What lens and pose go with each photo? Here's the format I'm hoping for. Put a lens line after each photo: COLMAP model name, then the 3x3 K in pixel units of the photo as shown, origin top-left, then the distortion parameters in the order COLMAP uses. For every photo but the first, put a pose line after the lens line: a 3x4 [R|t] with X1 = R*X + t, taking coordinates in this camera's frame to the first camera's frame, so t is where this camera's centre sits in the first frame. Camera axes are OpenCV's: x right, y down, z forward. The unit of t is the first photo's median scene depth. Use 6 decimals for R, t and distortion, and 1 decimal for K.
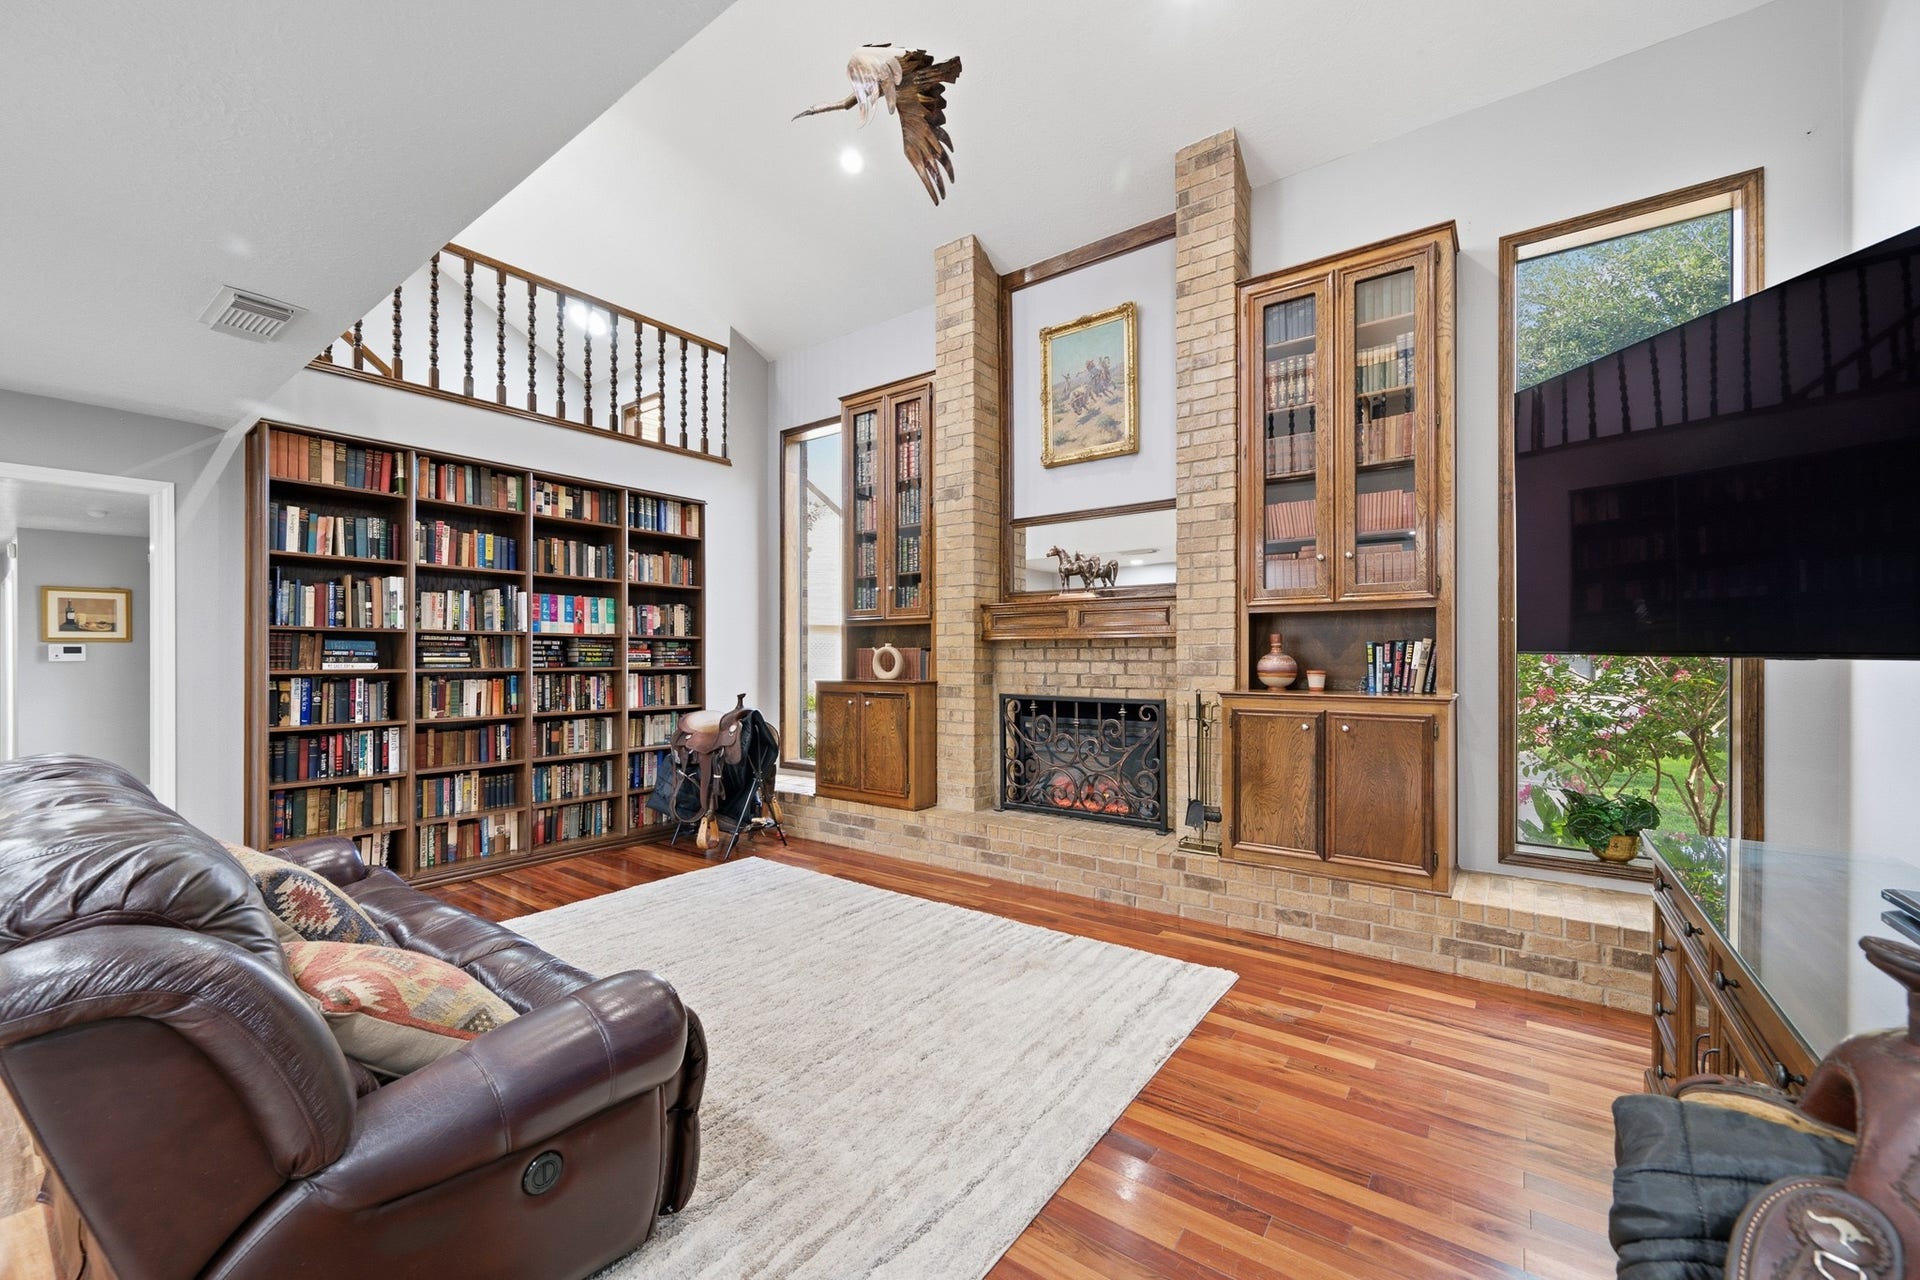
lens RADIAL K [[760.5, 0, 956.7], [0, 760.5, 650.8], [0, 0, 1]] dist [0.001298, -0.000353]
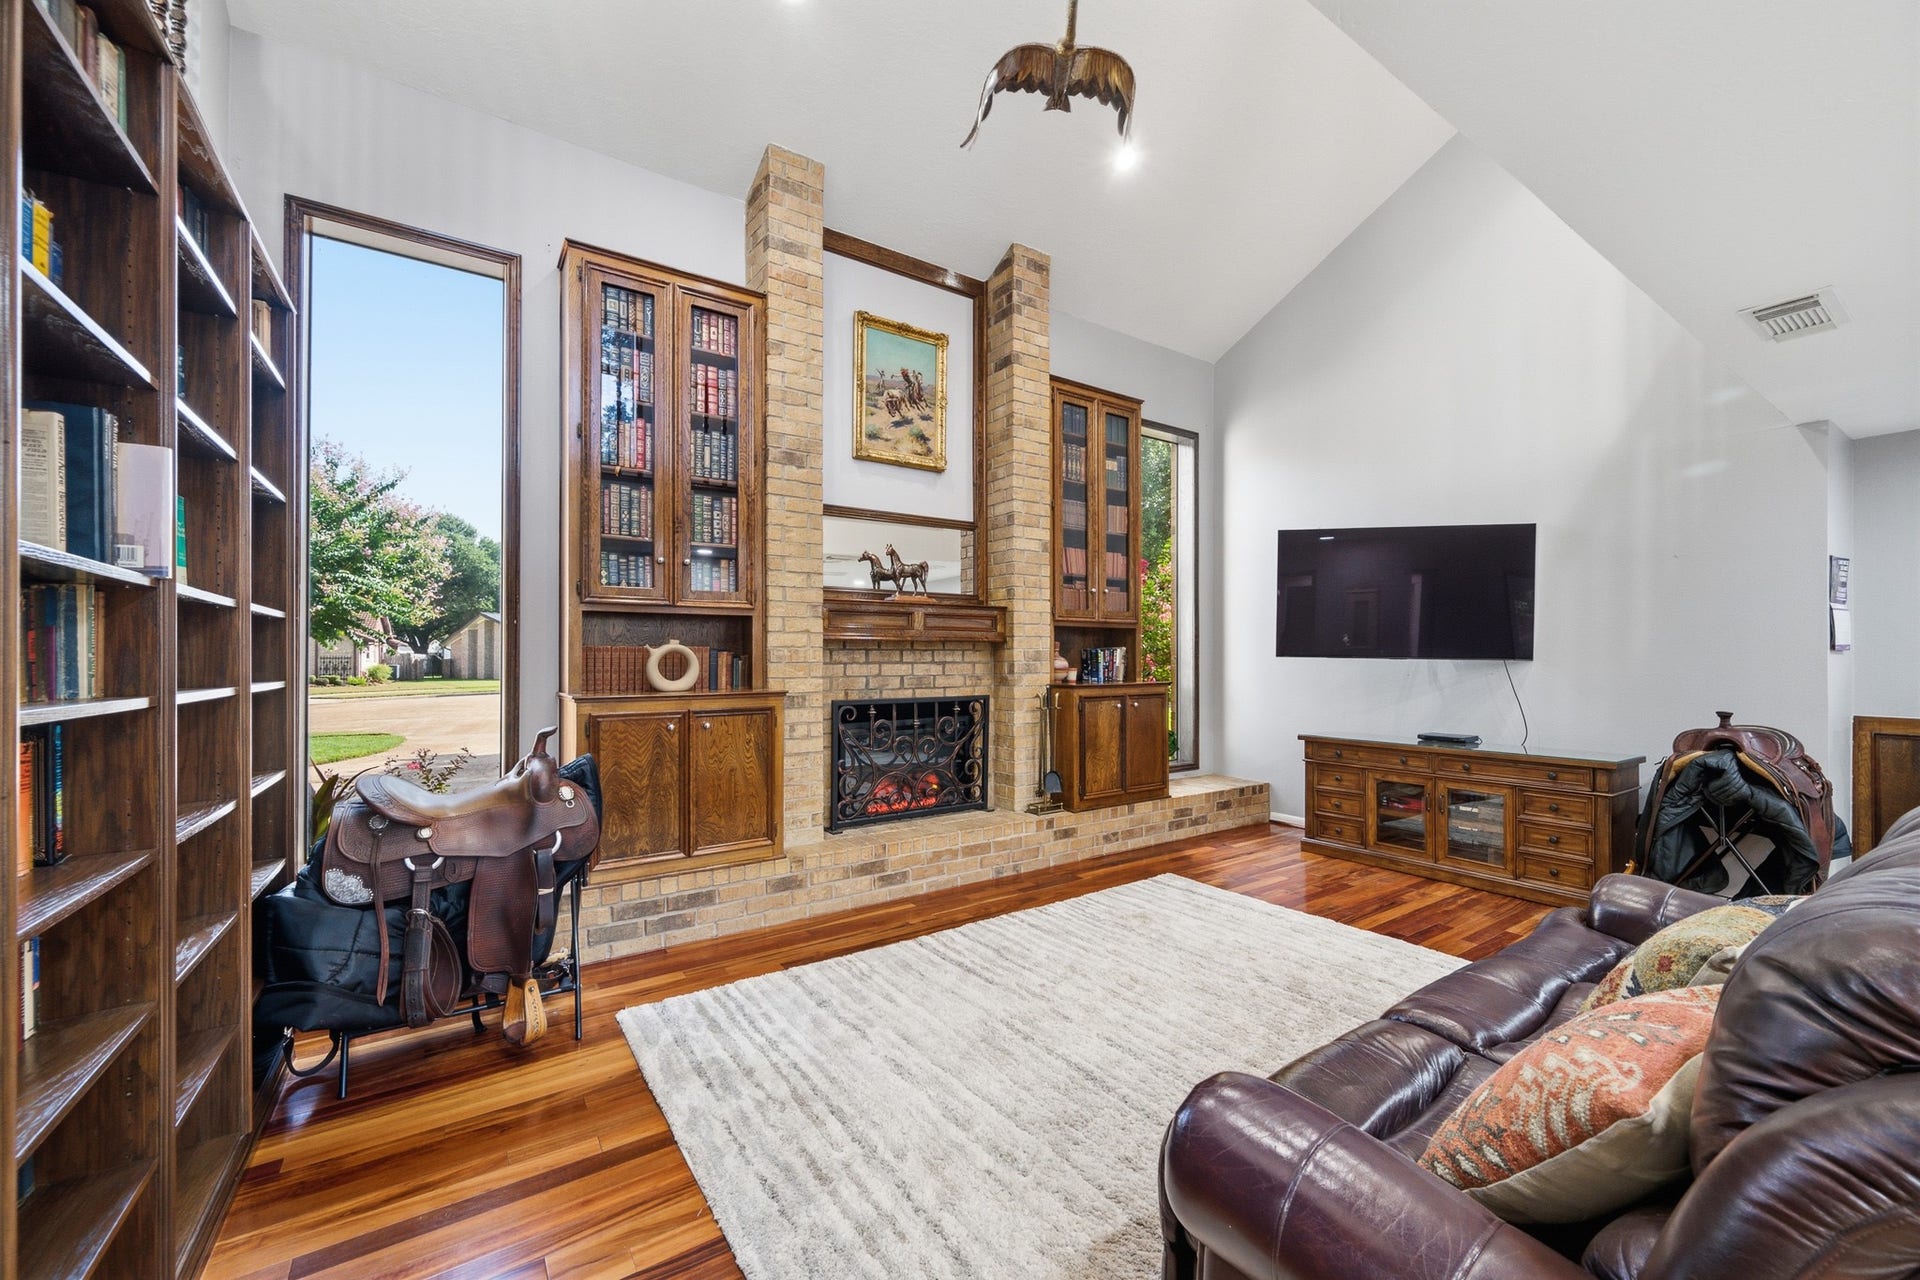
lens RADIAL K [[760.5, 0, 956.7], [0, 760.5, 650.8], [0, 0, 1]] dist [0.001298, -0.000353]
pose [[0.314469, 0.011940, 0.949193, -0.784888], [-0.004441, 0.999928, -0.011107, 0.008508], [-0.949257, -0.000722, 0.314500, 0.626550]]
